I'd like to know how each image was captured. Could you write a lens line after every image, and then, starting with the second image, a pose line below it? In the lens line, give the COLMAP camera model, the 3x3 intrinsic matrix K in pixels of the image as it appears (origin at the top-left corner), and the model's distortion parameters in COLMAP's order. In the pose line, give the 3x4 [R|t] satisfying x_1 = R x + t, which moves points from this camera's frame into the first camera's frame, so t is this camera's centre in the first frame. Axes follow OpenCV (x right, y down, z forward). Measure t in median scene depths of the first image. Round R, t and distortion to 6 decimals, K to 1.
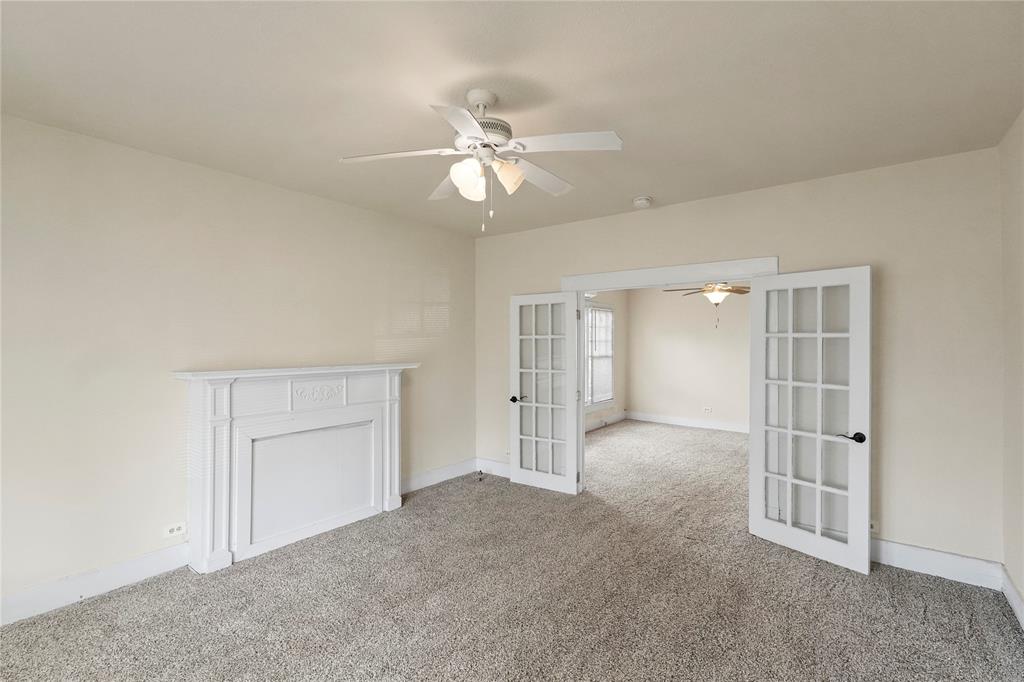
lens RADIAL K [[473.5, 0, 509.3], [0, 473.5, 335.8], [0, 0, 1]] dist [0.002378, 0.001113]
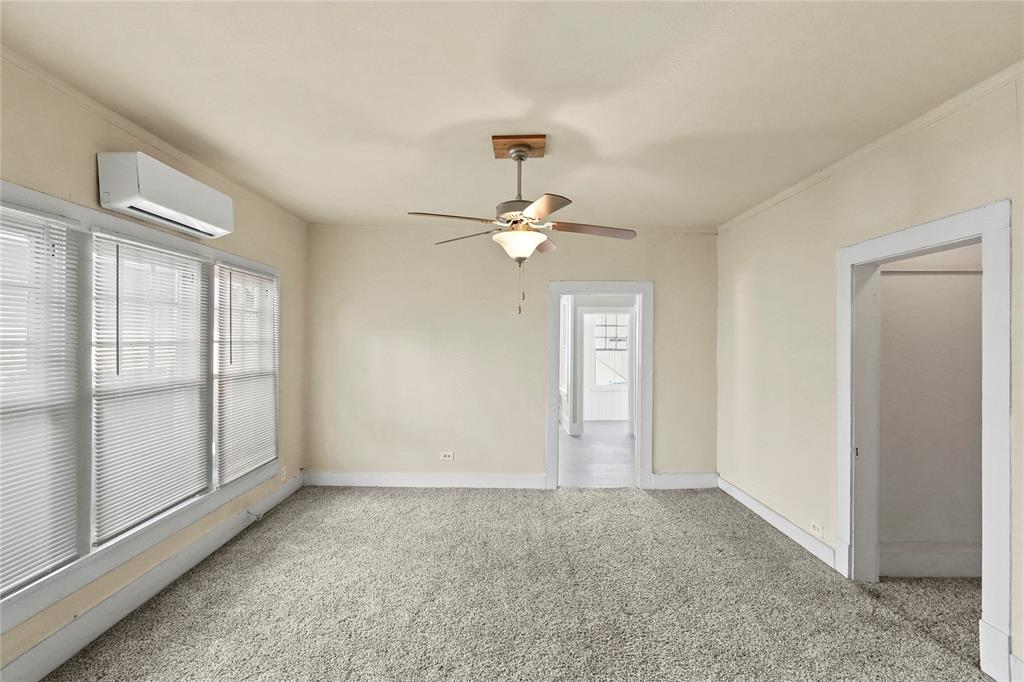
lens RADIAL K [[473.5, 0, 509.3], [0, 473.5, 335.8], [0, 0, 1]] dist [0.002378, 0.001113]
pose [[0.791660, 0.001338, 0.610961, 0.114196], [-0.003146, 0.999993, 0.001886, 0.003414], [-0.610954, -0.003415, 0.791659, 0.481647]]
